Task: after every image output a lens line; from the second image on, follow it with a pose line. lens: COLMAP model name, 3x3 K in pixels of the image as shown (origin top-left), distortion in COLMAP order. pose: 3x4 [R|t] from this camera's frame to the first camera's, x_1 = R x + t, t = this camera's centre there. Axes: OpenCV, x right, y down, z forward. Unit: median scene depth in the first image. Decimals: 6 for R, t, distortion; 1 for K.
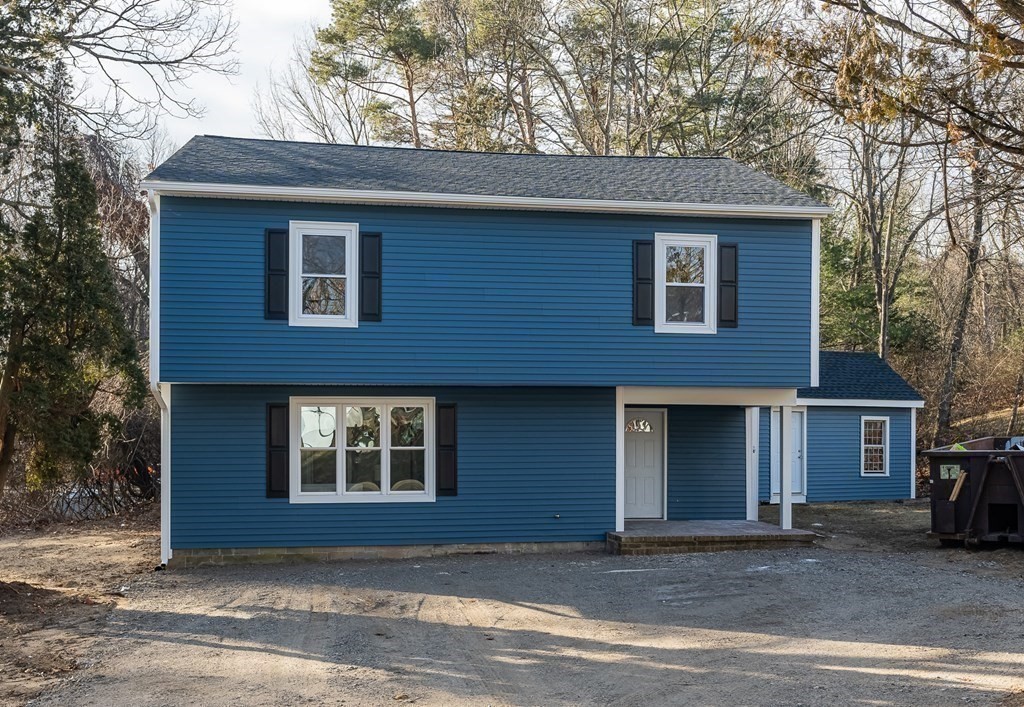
lens RADIAL K [[1128.9, 0, 537.3], [0, 1128.9, 440.3], [0, 0, 1]] dist [0.014299, 0.000000]
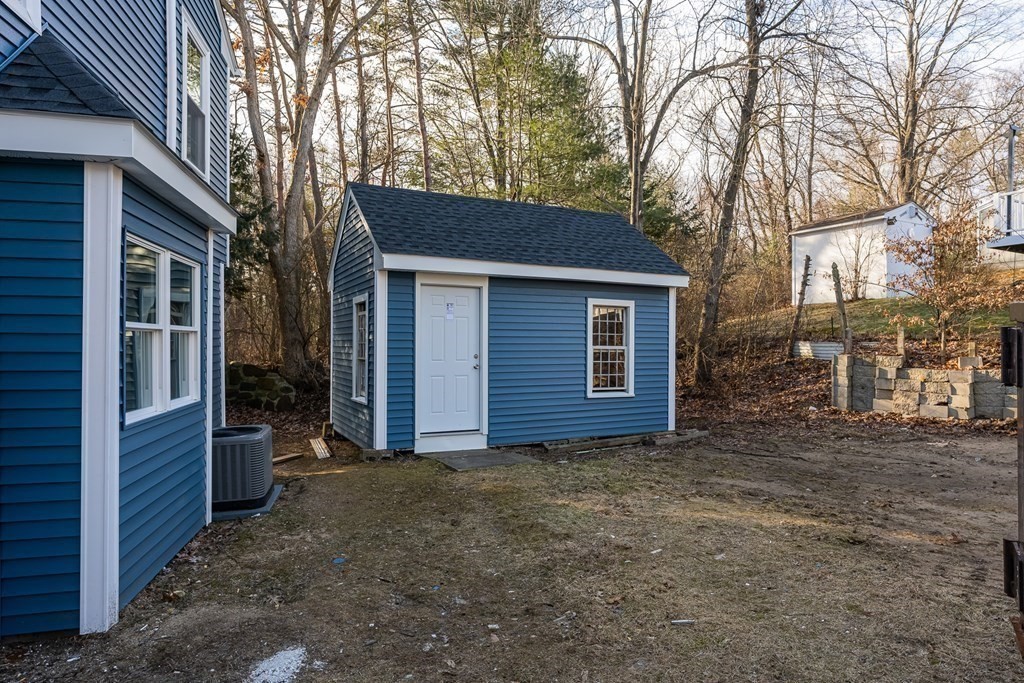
lens RADIAL K [[603.7, 0, 514.7], [0, 603.7, 342.8], [0, 0, 1]] dist [-0.003509, 0.000054]
pose [[0.998208, 0.003491, 0.059741, 0.309111], [-0.003332, 0.999991, -0.002762, 0.004629], [-0.059750, 0.002558, 0.998210, 0.920281]]
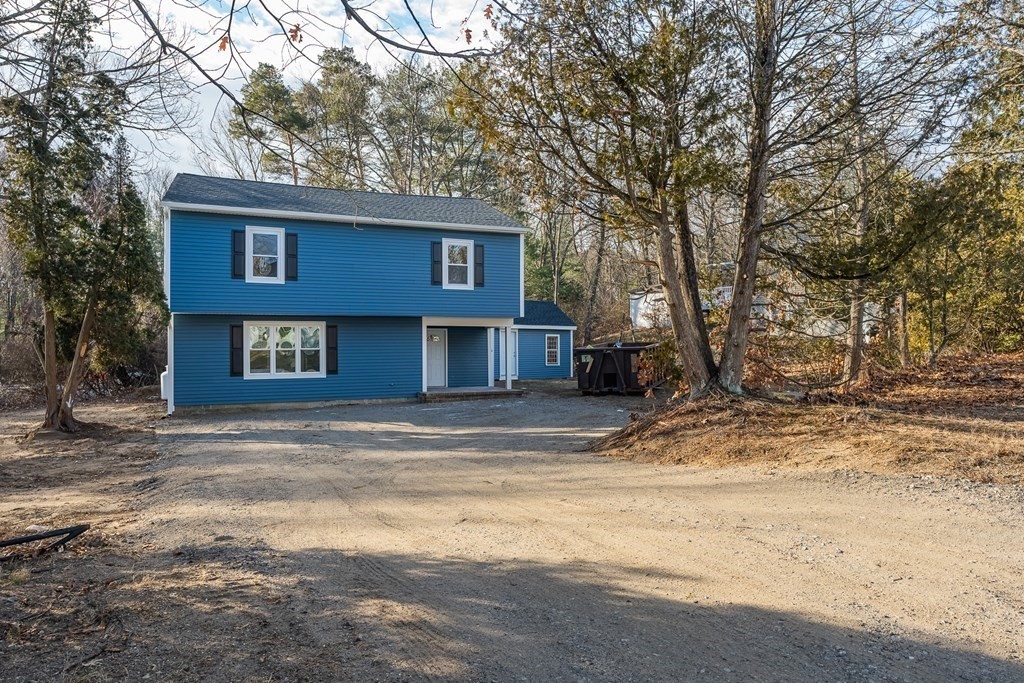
lens RADIAL K [[666.2, 0, 516.5], [0, 666.2, 344.5], [0, 0, 1]] dist [0.004612, 0.001032]
pose [[0.972981, -0.005387, 0.230823, -0.037607], [0.008341, 0.999895, -0.011825, 0.015184], [-0.230736, 0.013431, 0.972924, -0.147548]]
